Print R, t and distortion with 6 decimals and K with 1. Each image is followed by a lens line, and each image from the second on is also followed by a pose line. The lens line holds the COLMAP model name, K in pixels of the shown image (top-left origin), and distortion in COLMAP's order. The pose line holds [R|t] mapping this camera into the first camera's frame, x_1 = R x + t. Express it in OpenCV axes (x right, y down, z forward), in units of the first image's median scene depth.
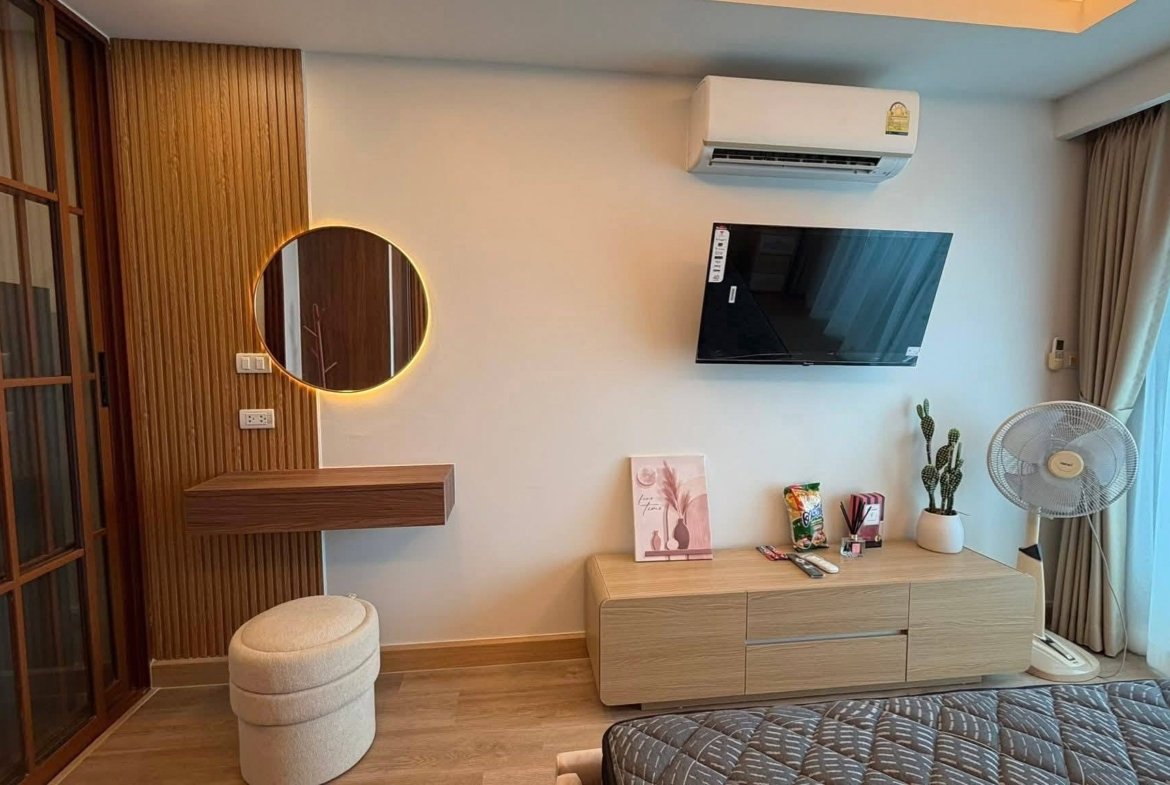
lens RADIAL K [[553.6, 0, 586.0], [0, 553.6, 394.6], [0, 0, 1]] dist [0.000960, -0.000622]
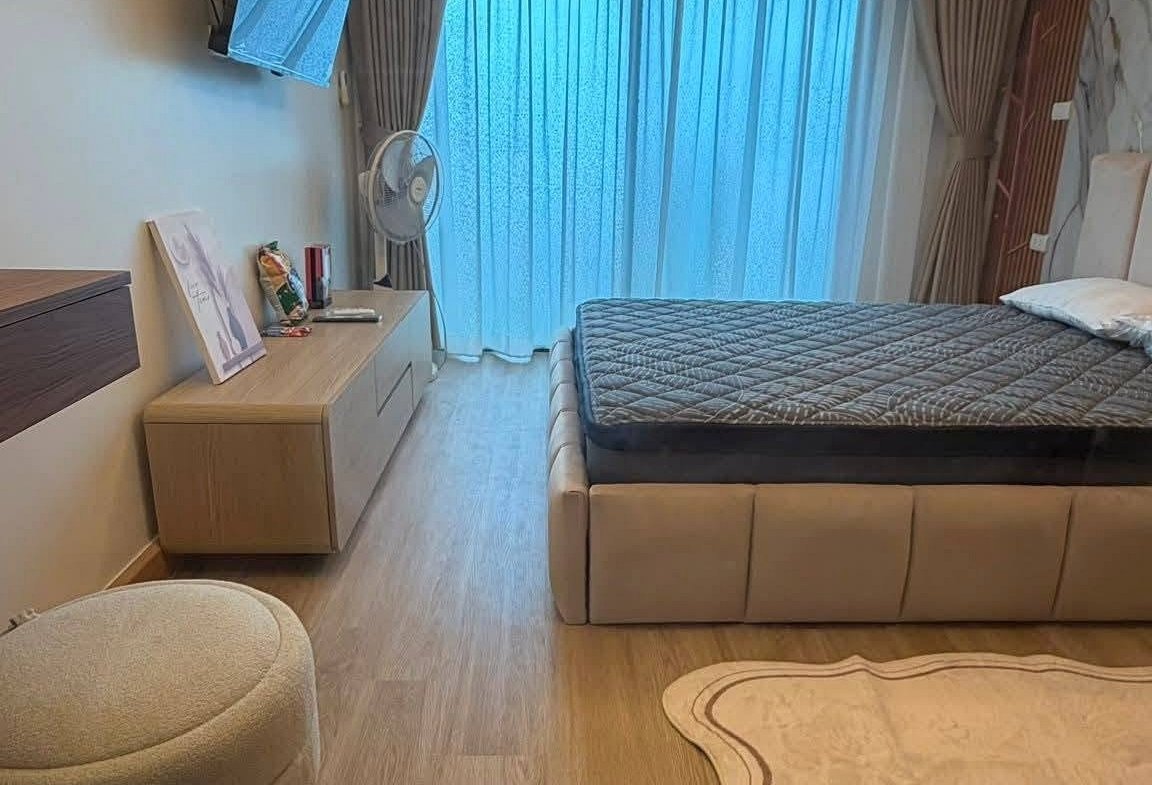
lens RADIAL K [[823.7, 0, 581.7], [0, 823.7, 387.2], [0, 0, 1]] dist [-0.006472, 0.004193]
pose [[0.083897, -0.273681, 0.958155, -0.761348], [0.055645, 0.961331, 0.269716, 0.076515], [-0.994920, 0.030688, 0.095882, 0.499326]]
